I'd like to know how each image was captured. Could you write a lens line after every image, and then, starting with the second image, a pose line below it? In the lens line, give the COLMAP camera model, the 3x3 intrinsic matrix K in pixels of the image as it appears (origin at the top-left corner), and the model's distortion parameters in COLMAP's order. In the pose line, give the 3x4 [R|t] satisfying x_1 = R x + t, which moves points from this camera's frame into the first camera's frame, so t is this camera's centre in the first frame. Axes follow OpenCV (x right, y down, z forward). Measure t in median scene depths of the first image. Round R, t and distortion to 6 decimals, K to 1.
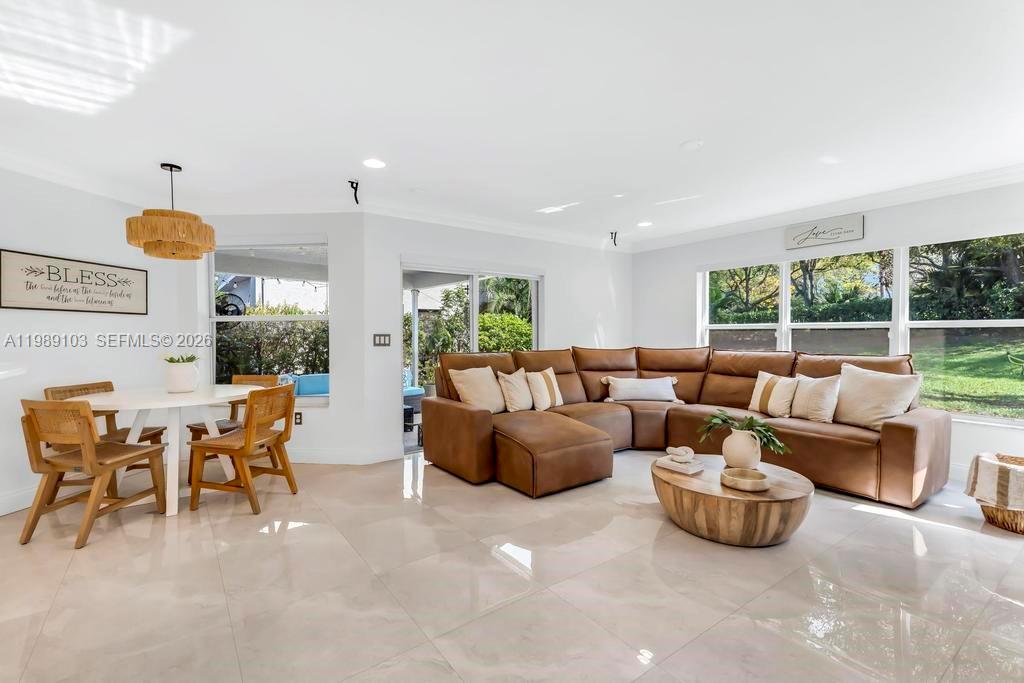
lens RADIAL K [[451.5, 0, 514.3], [0, 451.5, 337.2], [0, 0, 1]] dist [0.031921, -0.000430]
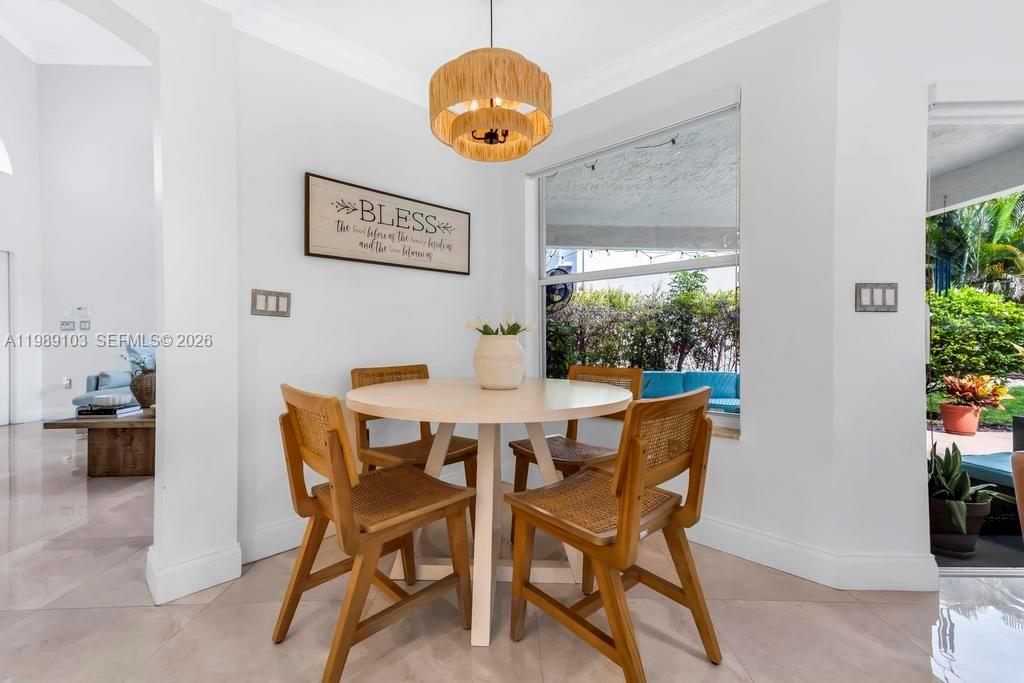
lens RADIAL K [[451.5, 0, 514.3], [0, 451.5, 337.2], [0, 0, 1]] dist [0.031921, -0.000430]
pose [[0.805629, 0.006424, -0.592386, -0.369469], [-0.007238, 0.999973, 0.001001, 0.054280], [0.592376, 0.003481, 0.805654, 0.543284]]
